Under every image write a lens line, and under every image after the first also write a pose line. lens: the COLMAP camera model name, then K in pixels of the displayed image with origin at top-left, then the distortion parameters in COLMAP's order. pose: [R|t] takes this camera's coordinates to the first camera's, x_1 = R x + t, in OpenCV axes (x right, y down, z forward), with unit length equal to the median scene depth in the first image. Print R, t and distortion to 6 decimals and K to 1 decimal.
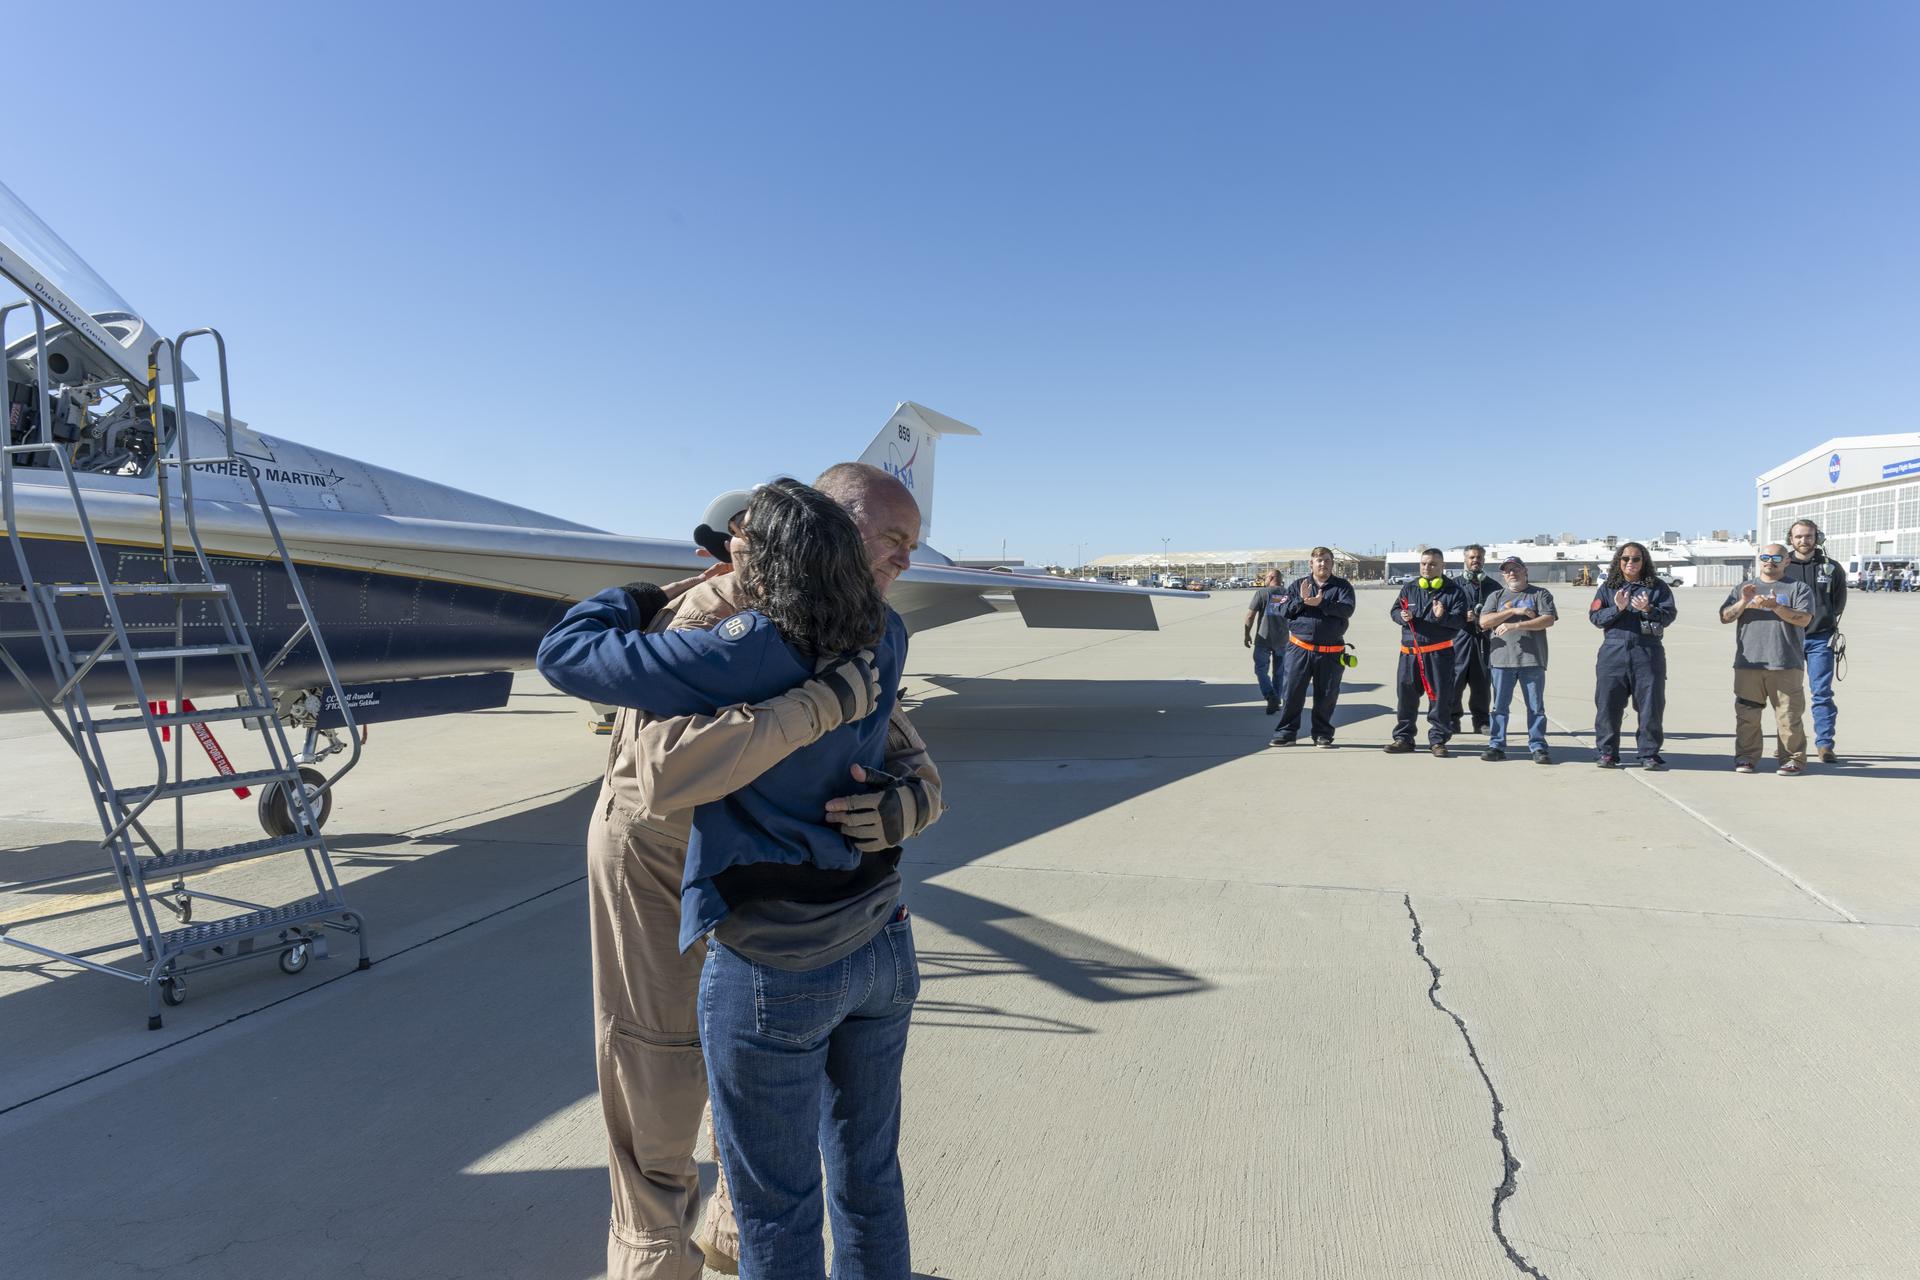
lens RADIAL K [[1212.7, 0, 955.0], [0, 1212.7, 638.7], [0, 0, 1]] dist [0.133655, -0.084038]
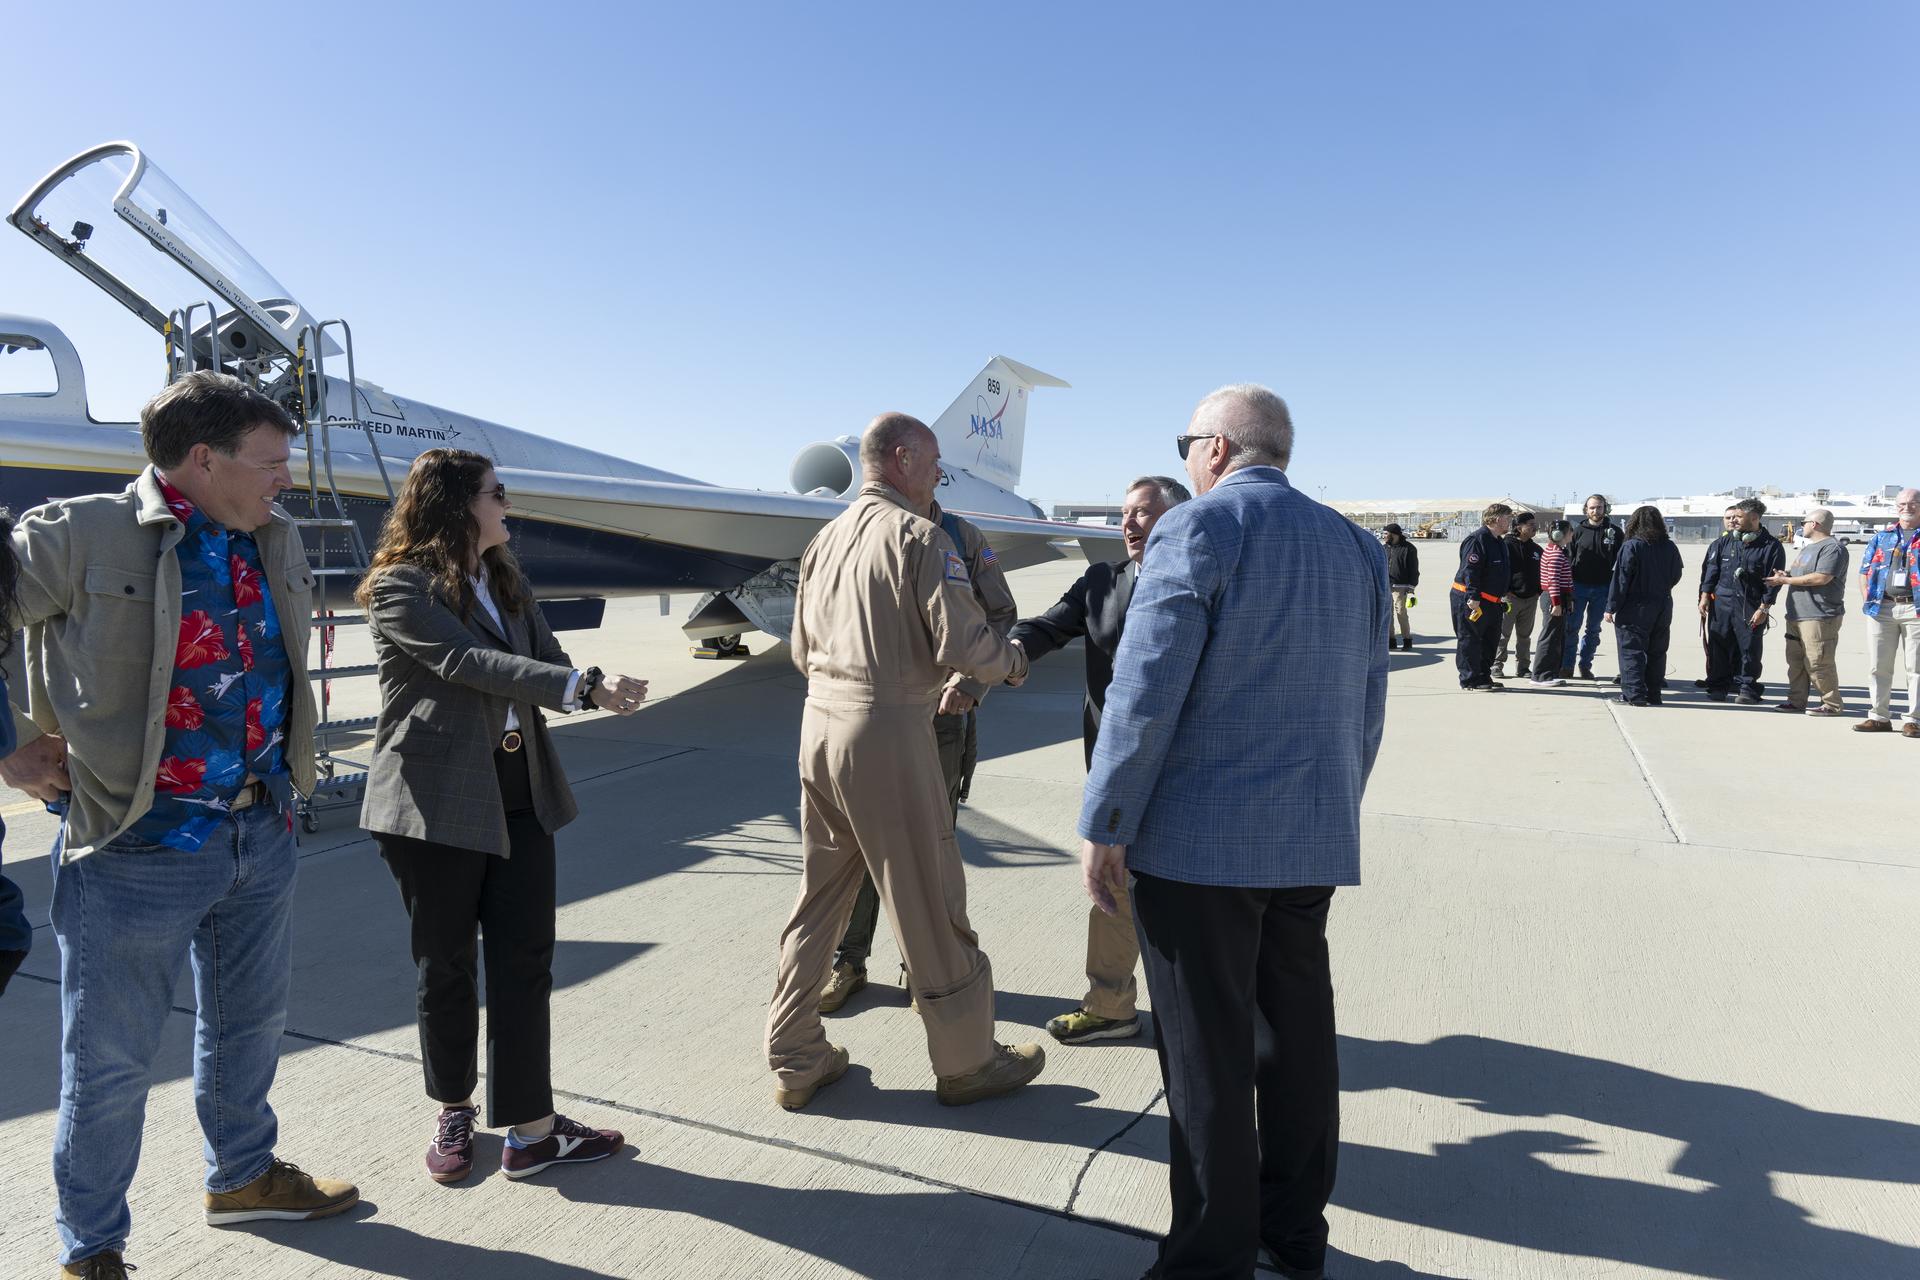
lens RADIAL K [[1216.4, 0, 960.0], [0, 1216.4, 640.0], [0, 0, 1]] dist [0.132057, -0.081327]
pose [[0.992084, 0.031024, -0.121687, 0.175174], [-0.025327, 0.998522, 0.048091, 0.001640], [0.122999, -0.044629, 0.991403, -0.175853]]
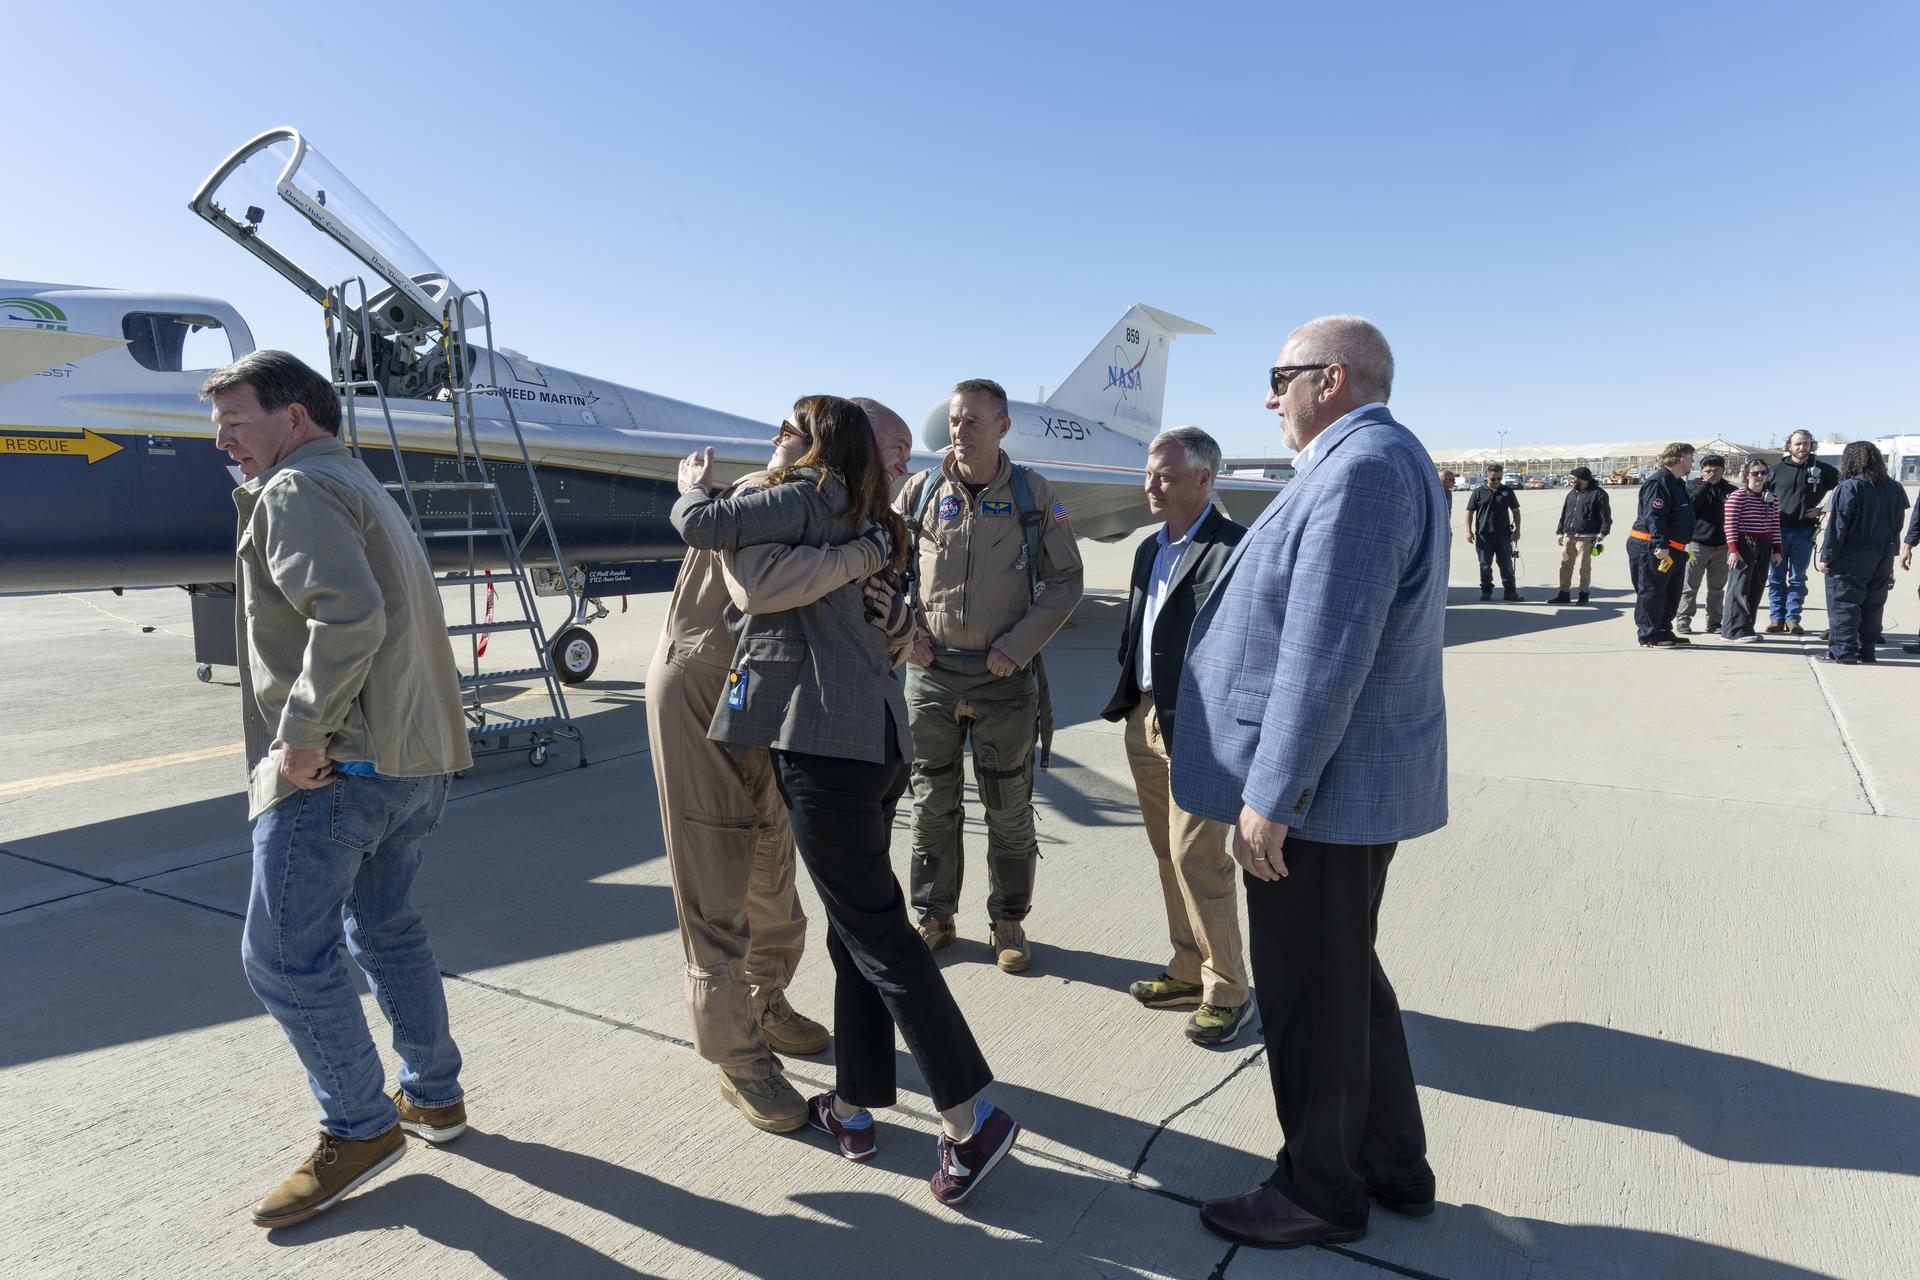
lens RADIAL K [[1212.7, 0, 955.0], [0, 1212.7, 638.7], [0, 0, 1]] dist [0.133655, -0.084038]
pose [[0.968130, 0.035145, -0.247968, 0.211070], [-0.014653, 0.996358, 0.084005, 0.003907], [0.250018, -0.077695, 0.965119, -0.153372]]
